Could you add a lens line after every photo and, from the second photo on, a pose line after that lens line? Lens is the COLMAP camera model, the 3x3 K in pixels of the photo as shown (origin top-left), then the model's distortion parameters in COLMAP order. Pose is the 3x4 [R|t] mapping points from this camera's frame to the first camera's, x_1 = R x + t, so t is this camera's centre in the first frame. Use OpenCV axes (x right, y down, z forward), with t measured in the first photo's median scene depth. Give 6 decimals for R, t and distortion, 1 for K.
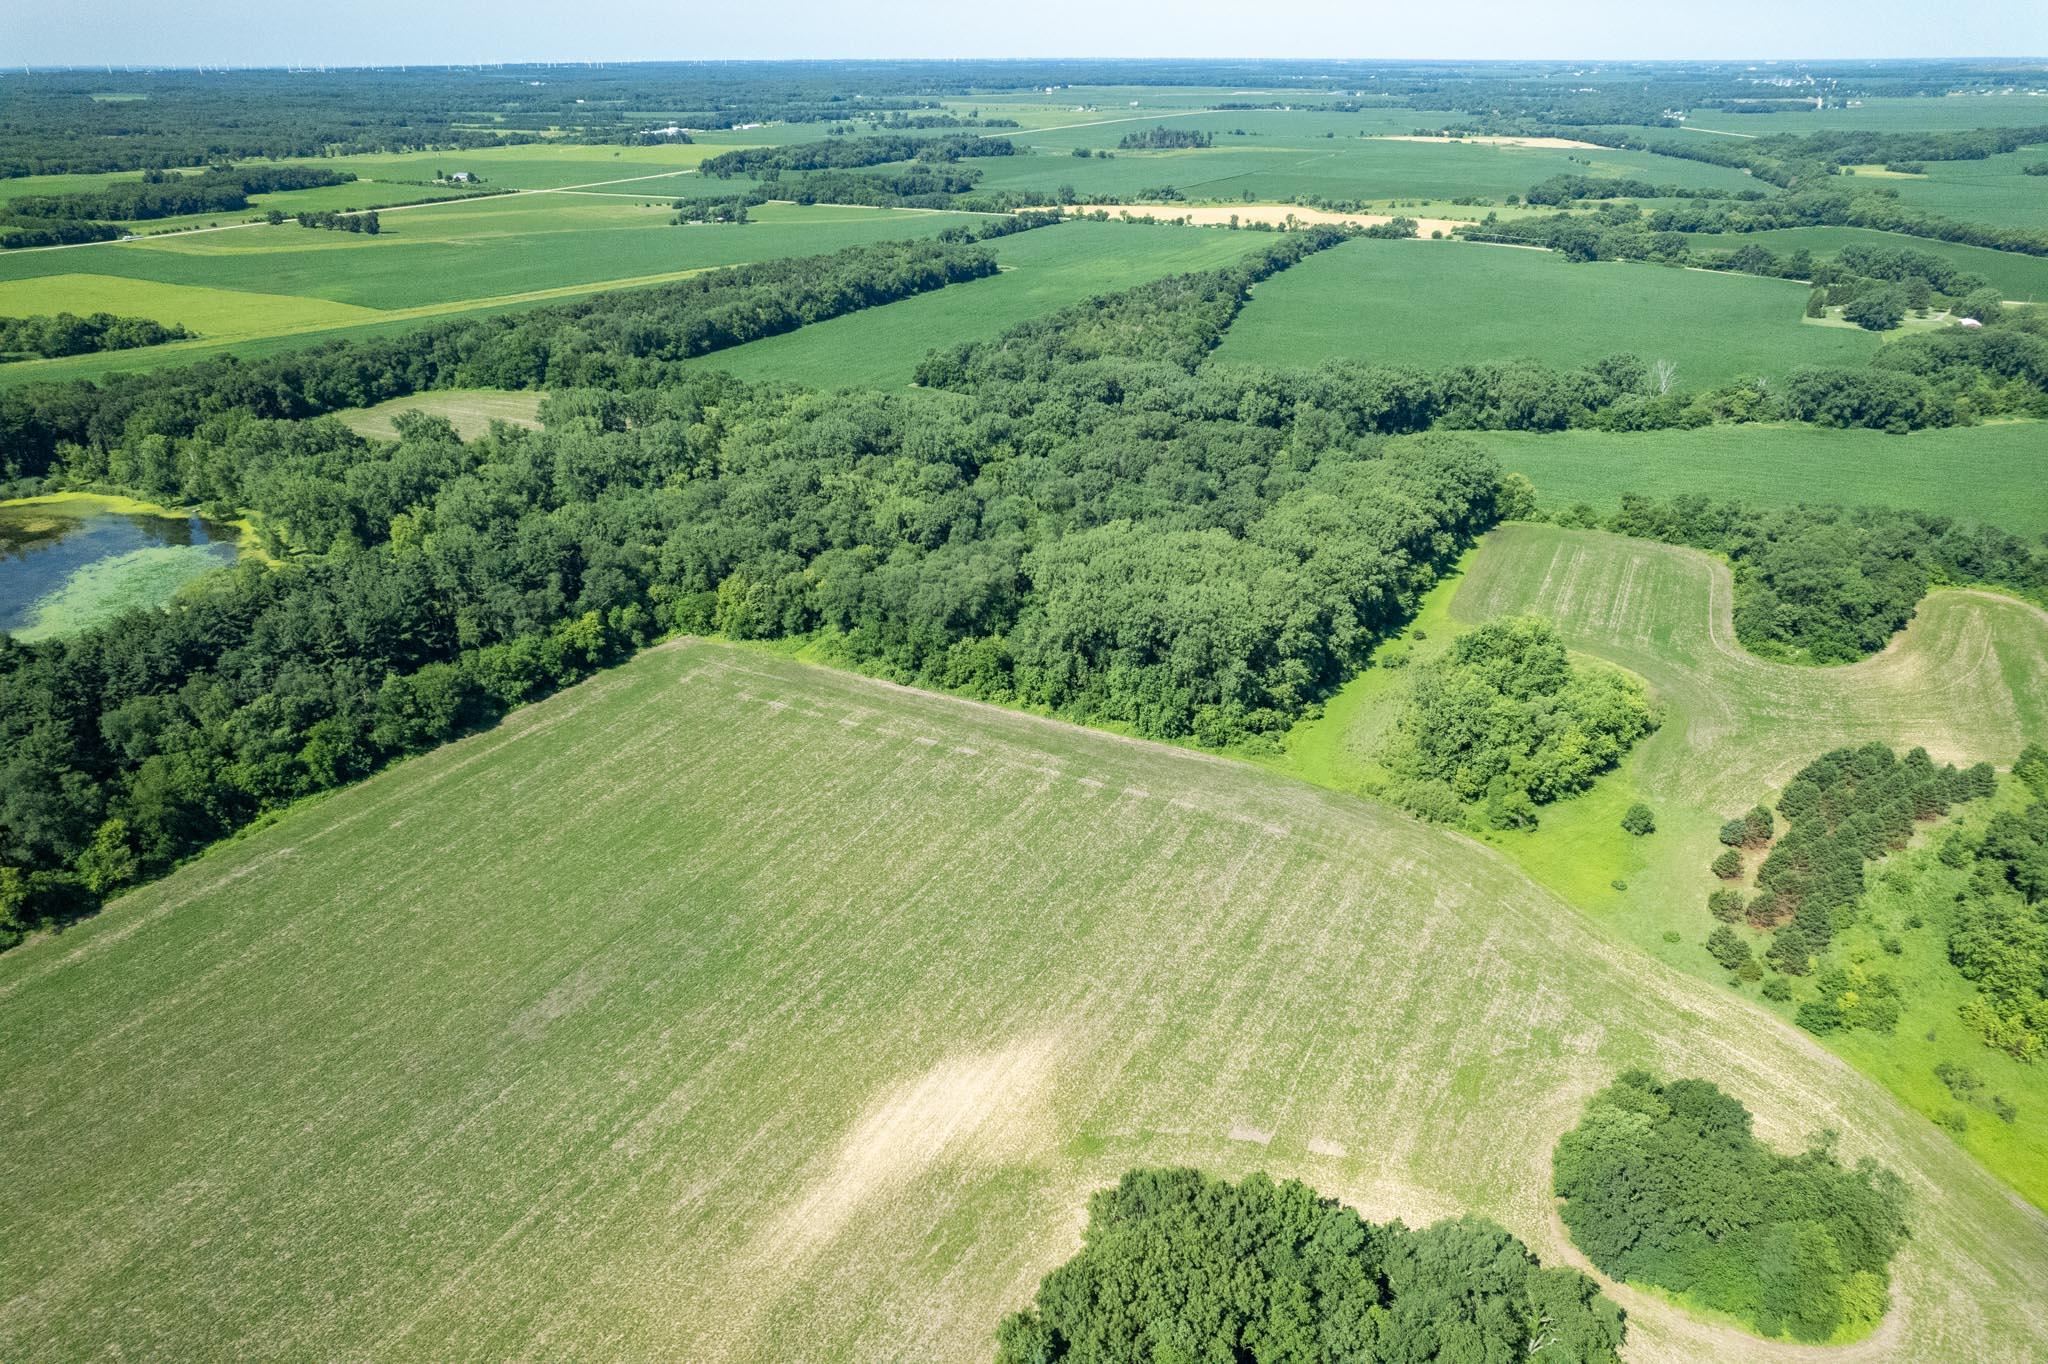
lens RADIAL K [[1314.6, 0, 1032.7], [0, 1314.6, 688.9], [0, 0, 1]] dist [-0.075664, 0.069520]
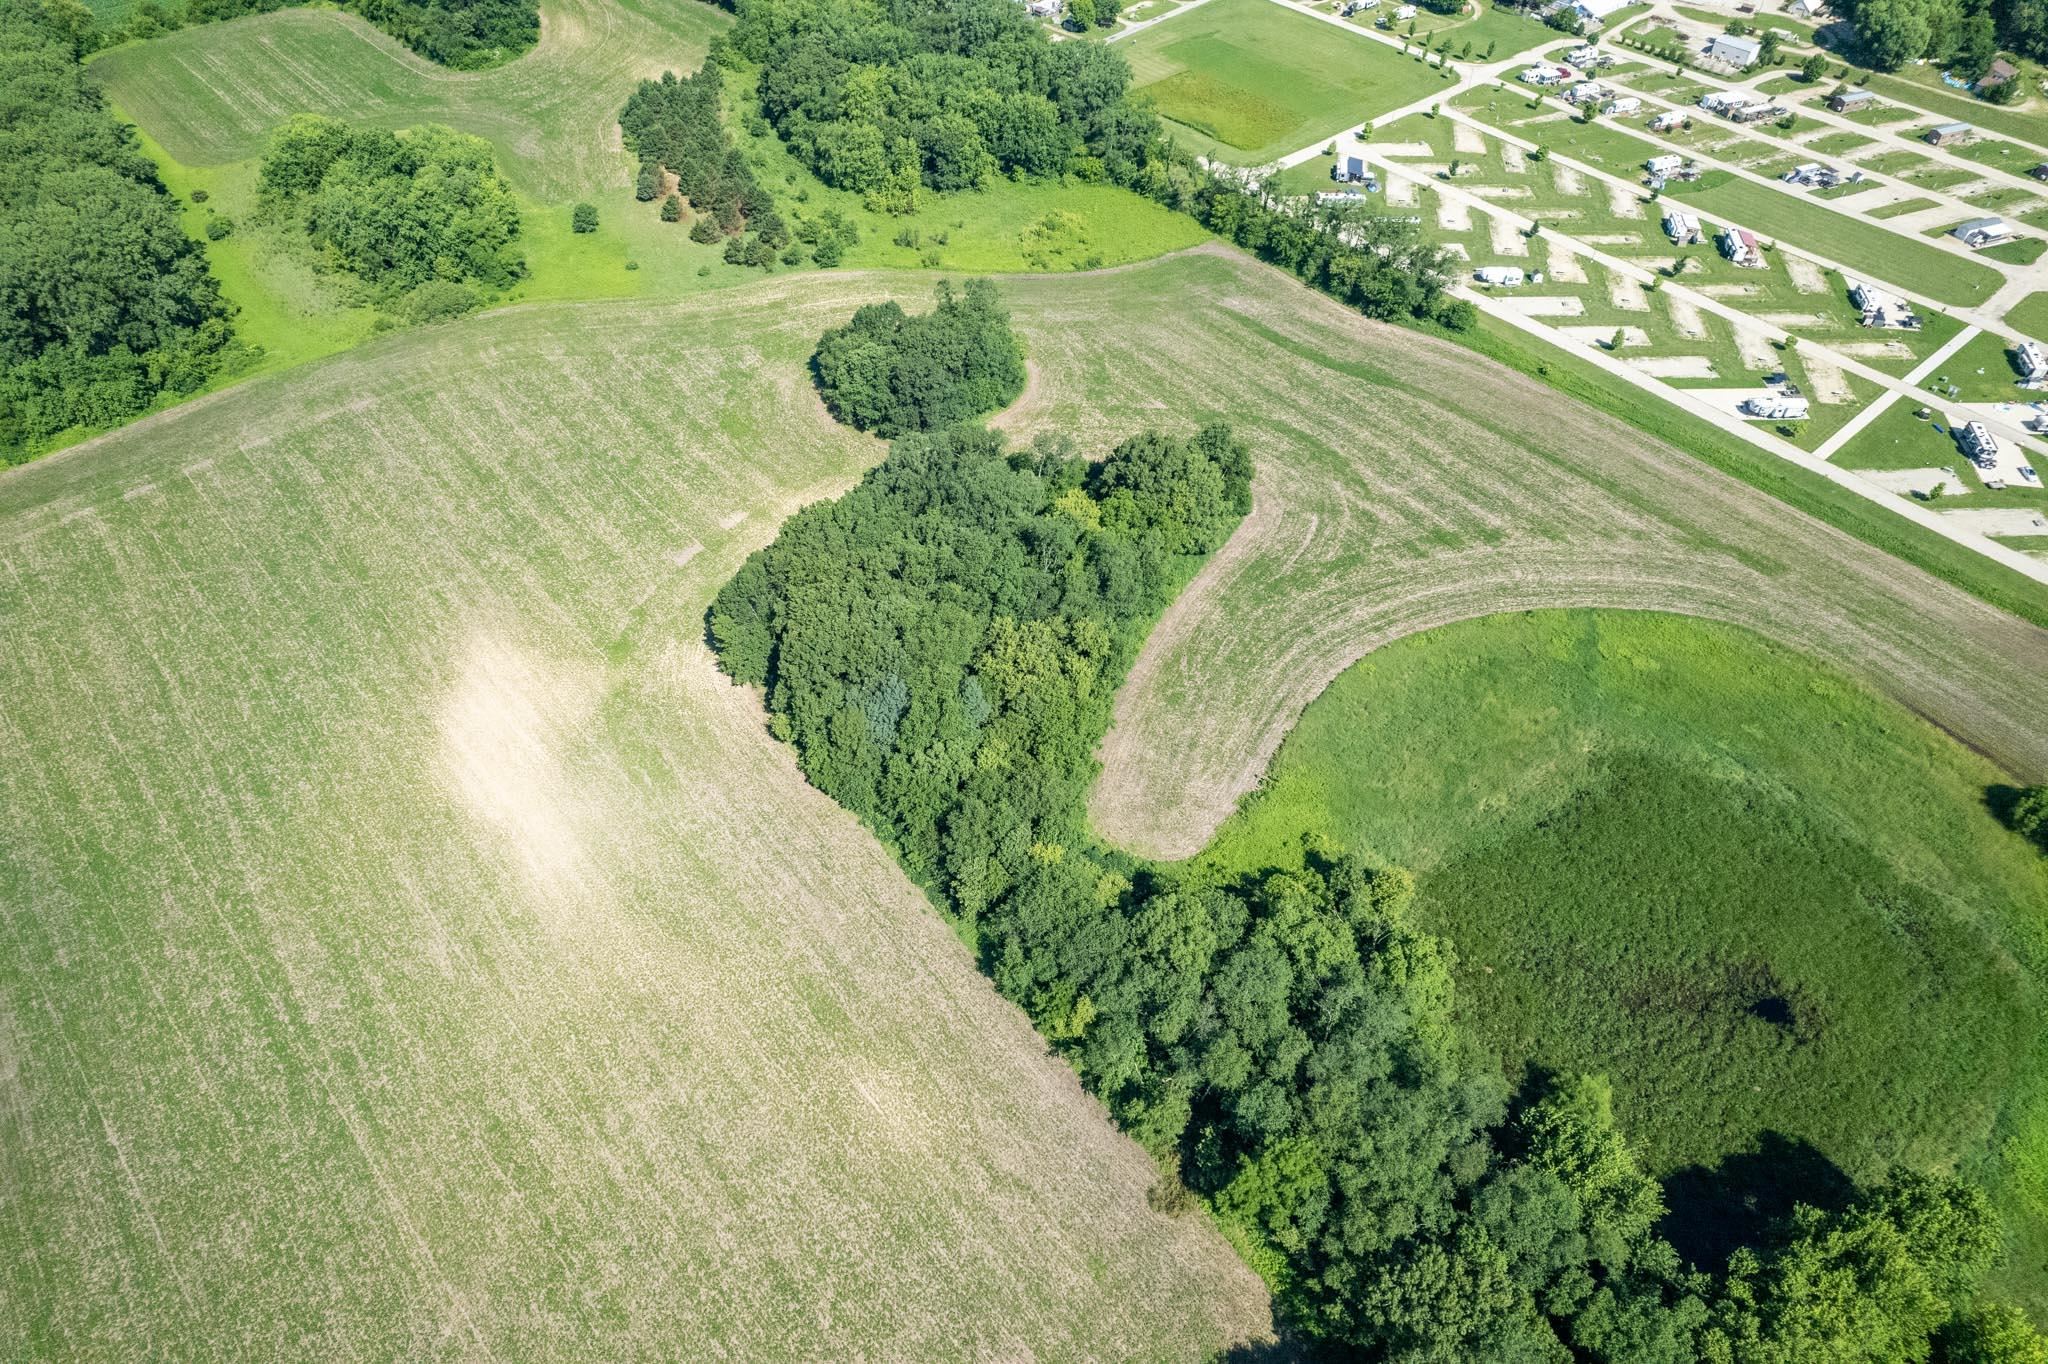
lens RADIAL K [[1329.5, 0, 1031.6], [0, 1329.5, 686.7], [0, 0, 1]] dist [-0.083550, 0.080439]
pose [[0.357827, -0.675131, 0.645103, -0.343160], [0.411277, 0.734175, 0.540221, -0.047506], [-0.838338, 0.072010, 0.540373, 0.076700]]
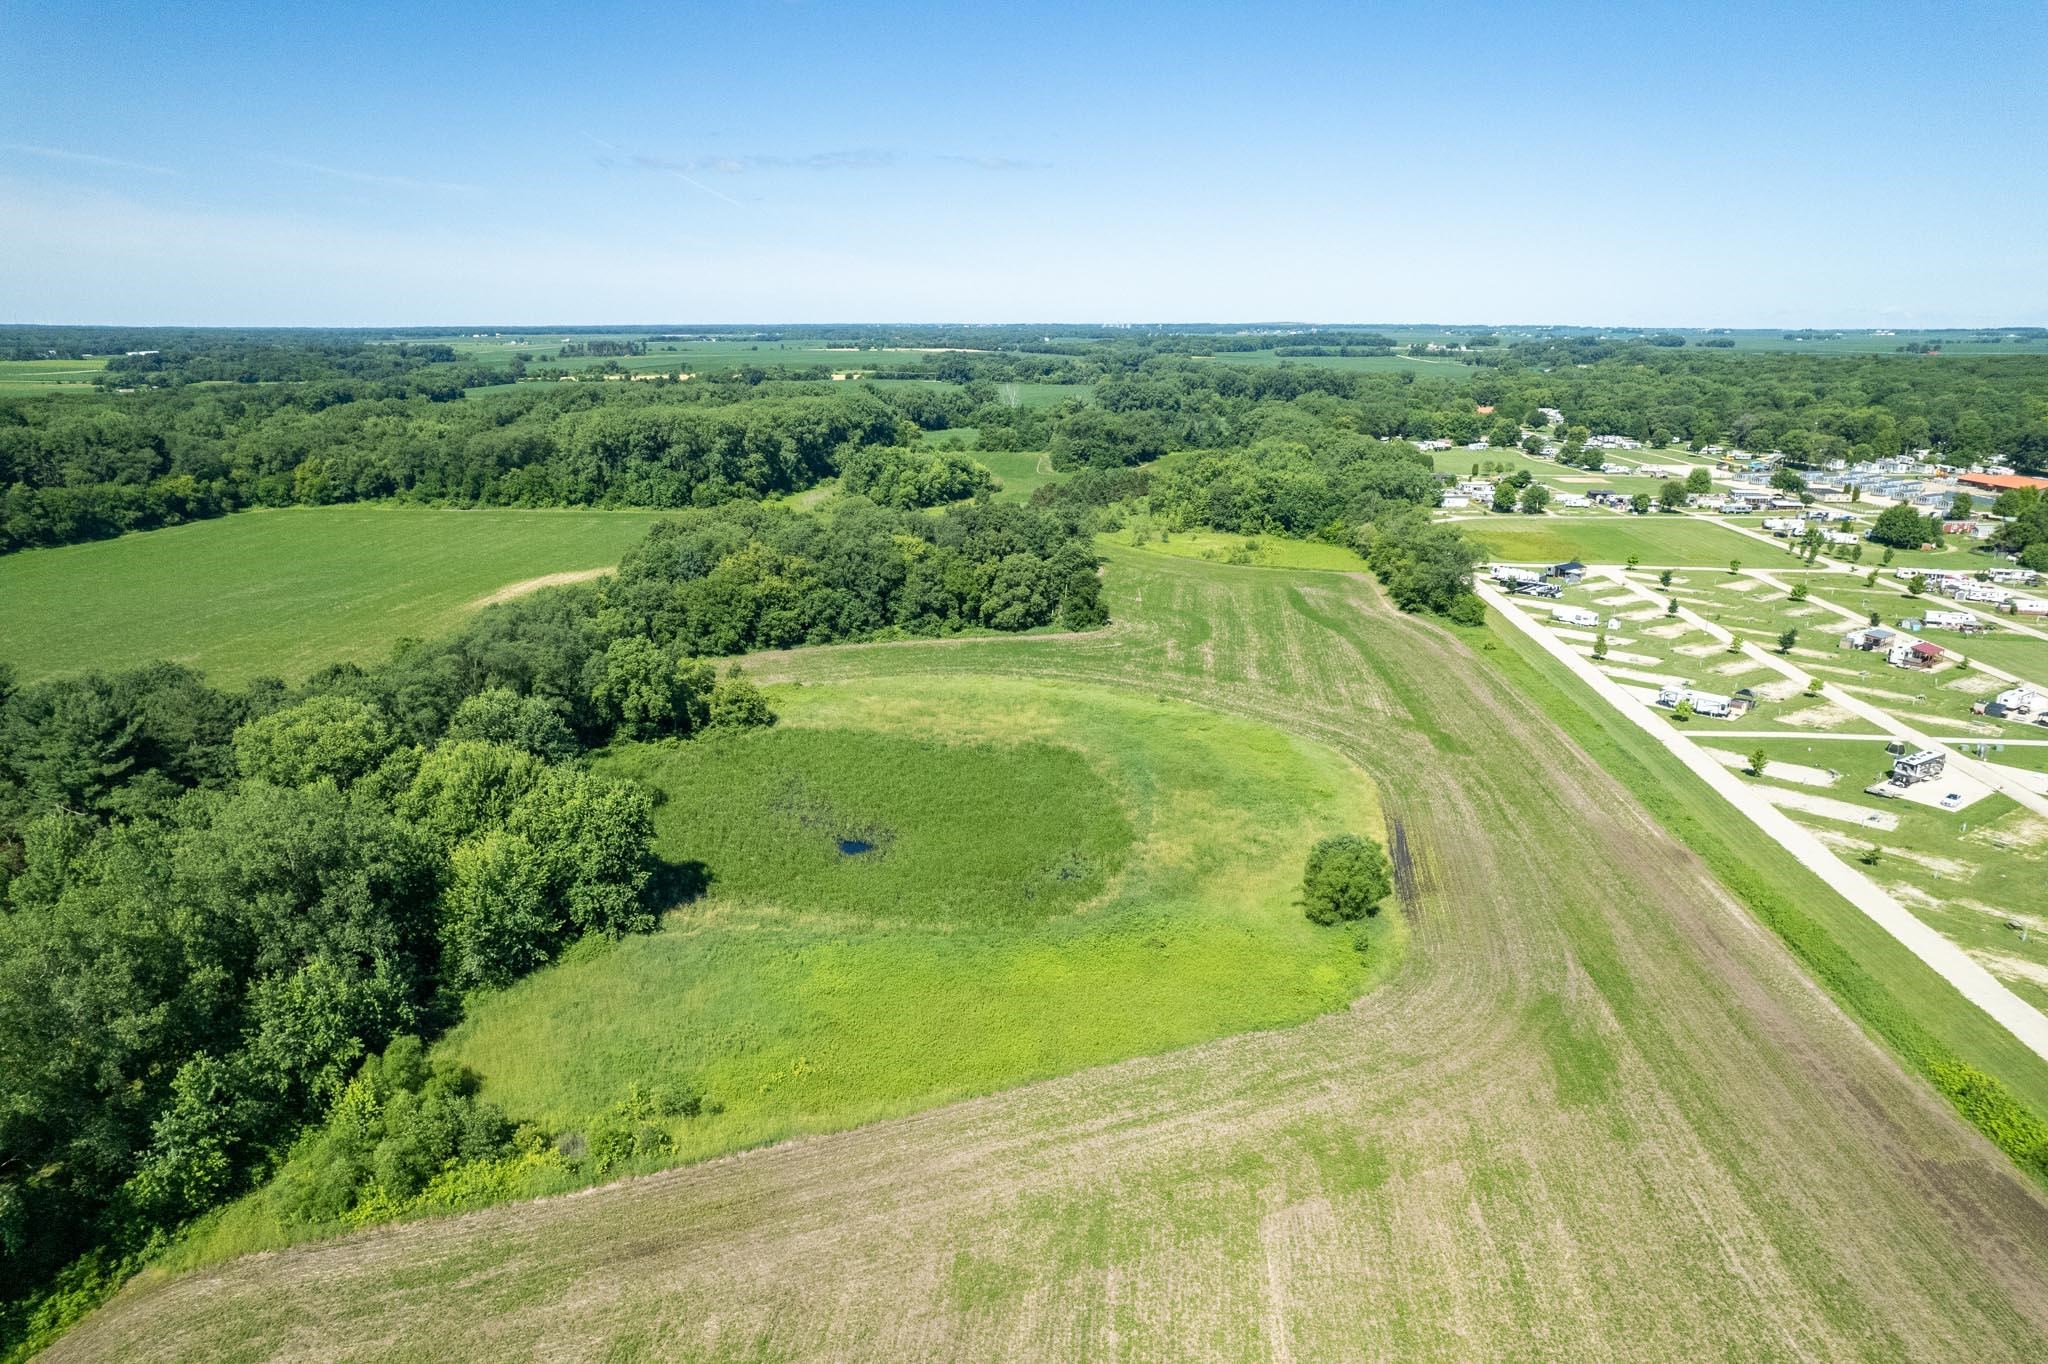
lens RADIAL K [[1314.6, 0, 1032.7], [0, 1314.6, 688.9], [0, 0, 1]] dist [-0.075664, 0.069520]
pose [[0.917612, -0.103260, 0.383830, -0.101667], [0.172214, 0.973606, -0.149782, 0.495516], [-0.358233, 0.203542, 0.911175, -0.379065]]
